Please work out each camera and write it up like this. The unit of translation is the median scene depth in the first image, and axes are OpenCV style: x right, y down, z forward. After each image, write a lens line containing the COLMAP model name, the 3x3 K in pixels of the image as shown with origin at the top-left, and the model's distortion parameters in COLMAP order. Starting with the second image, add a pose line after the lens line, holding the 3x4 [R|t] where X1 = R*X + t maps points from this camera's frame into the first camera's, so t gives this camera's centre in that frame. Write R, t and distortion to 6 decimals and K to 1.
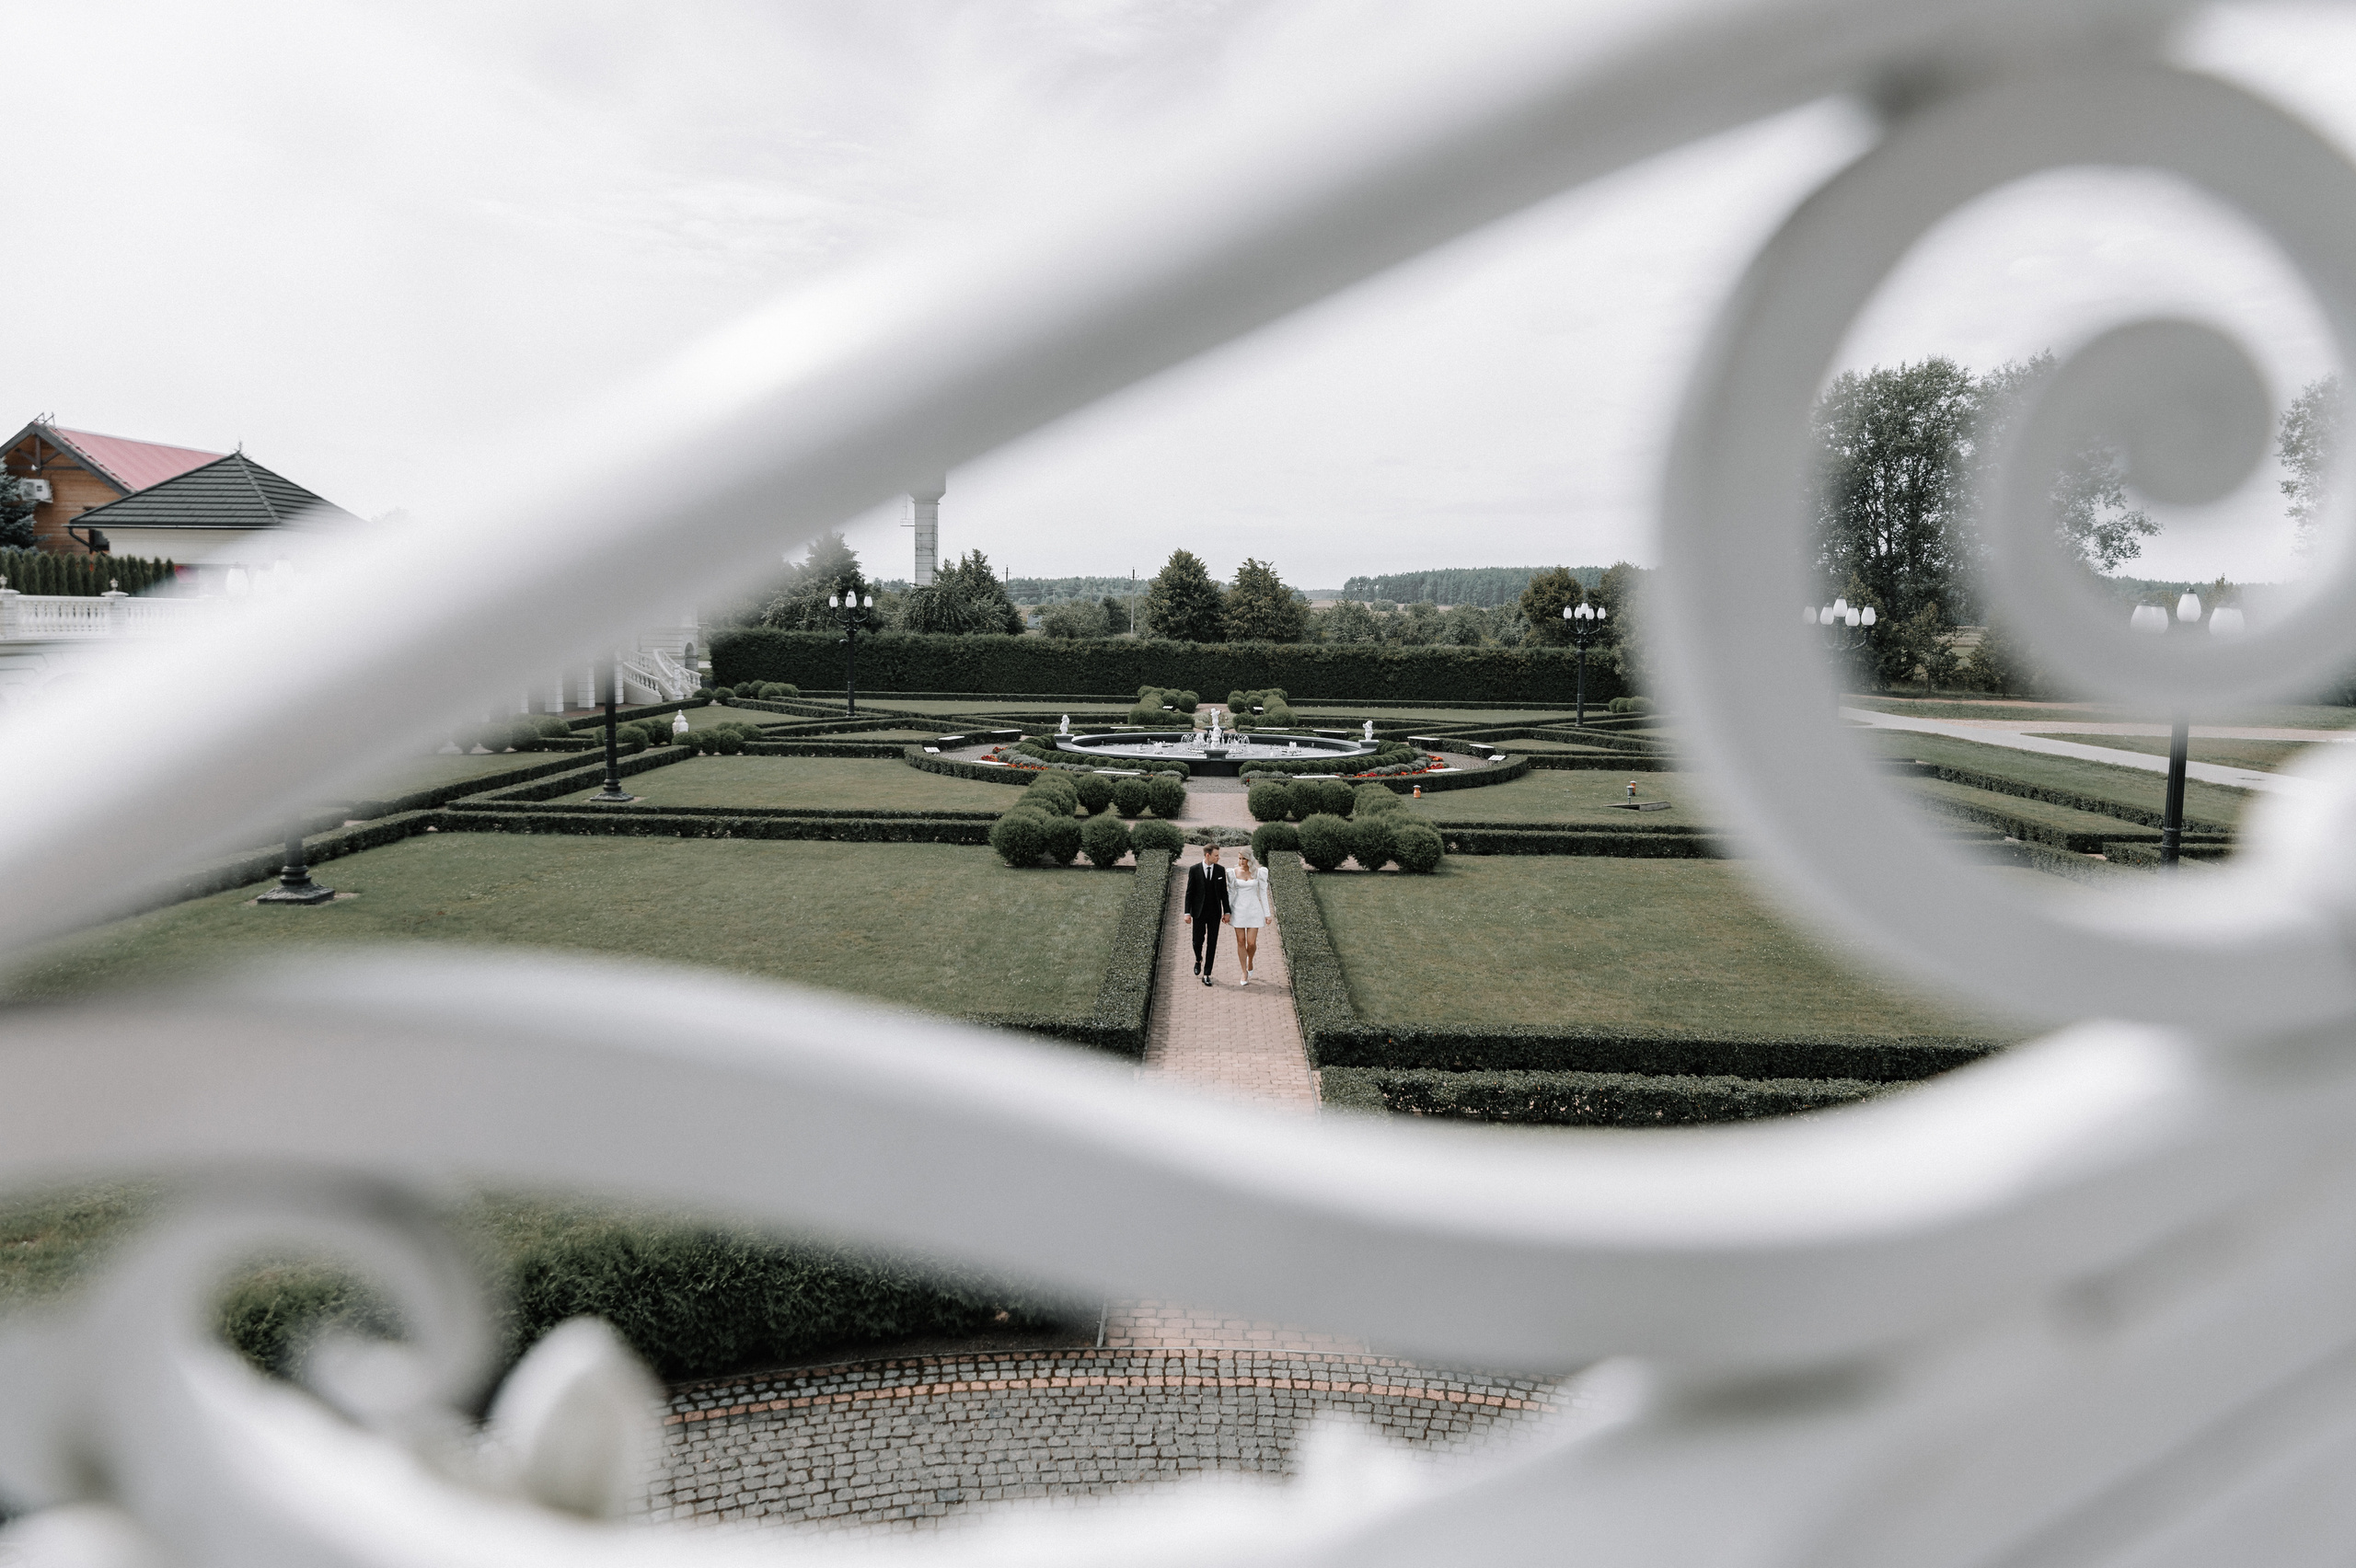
lens RADIAL K [[1588.1, 0, 1169.1], [0, 1588.1, 789.0], [0, 0, 1]] dist [0.000763, 0.000108]
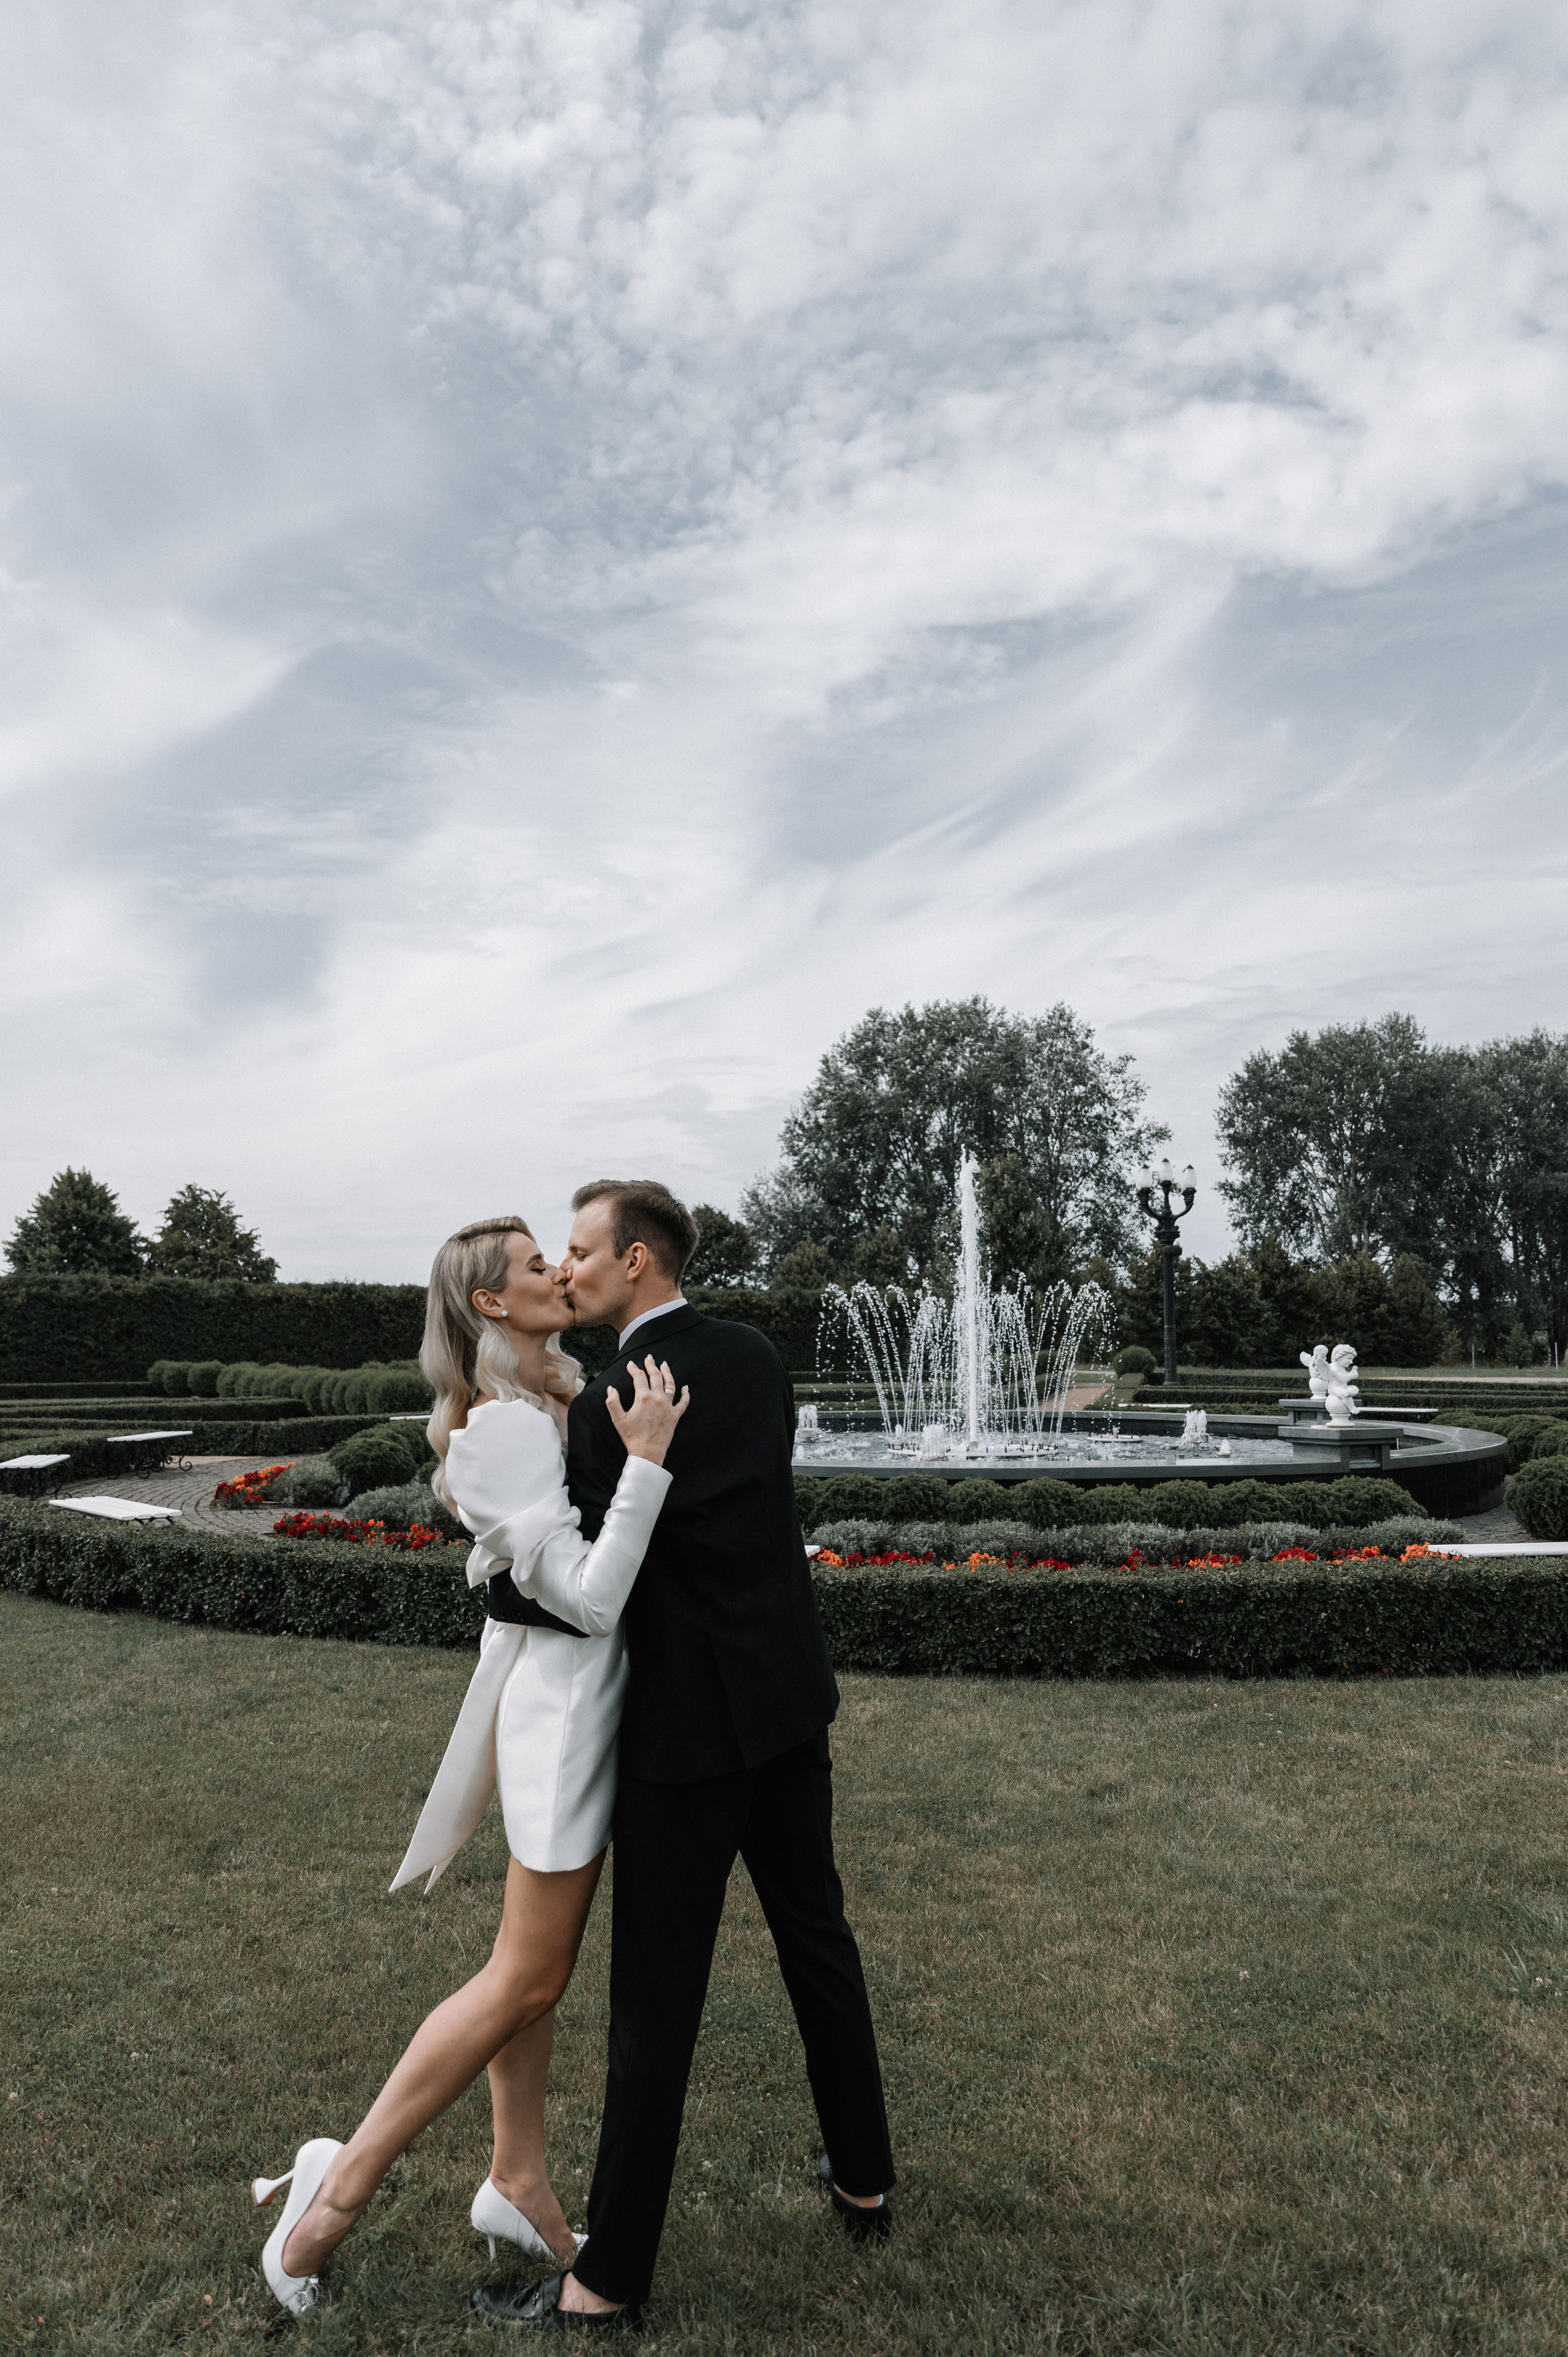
lens RADIAL K [[1588.7, 0, 754.1], [0, 1588.7, 1242.4], [0, 0, 1]] dist [0.000763, 0.000108]
pose [[0.860003, 0.014701, 0.510078, -0.169092], [0.071812, 0.986151, -0.149499, -0.019712], [-0.505211, 0.165199, 0.847036, 0.718430]]
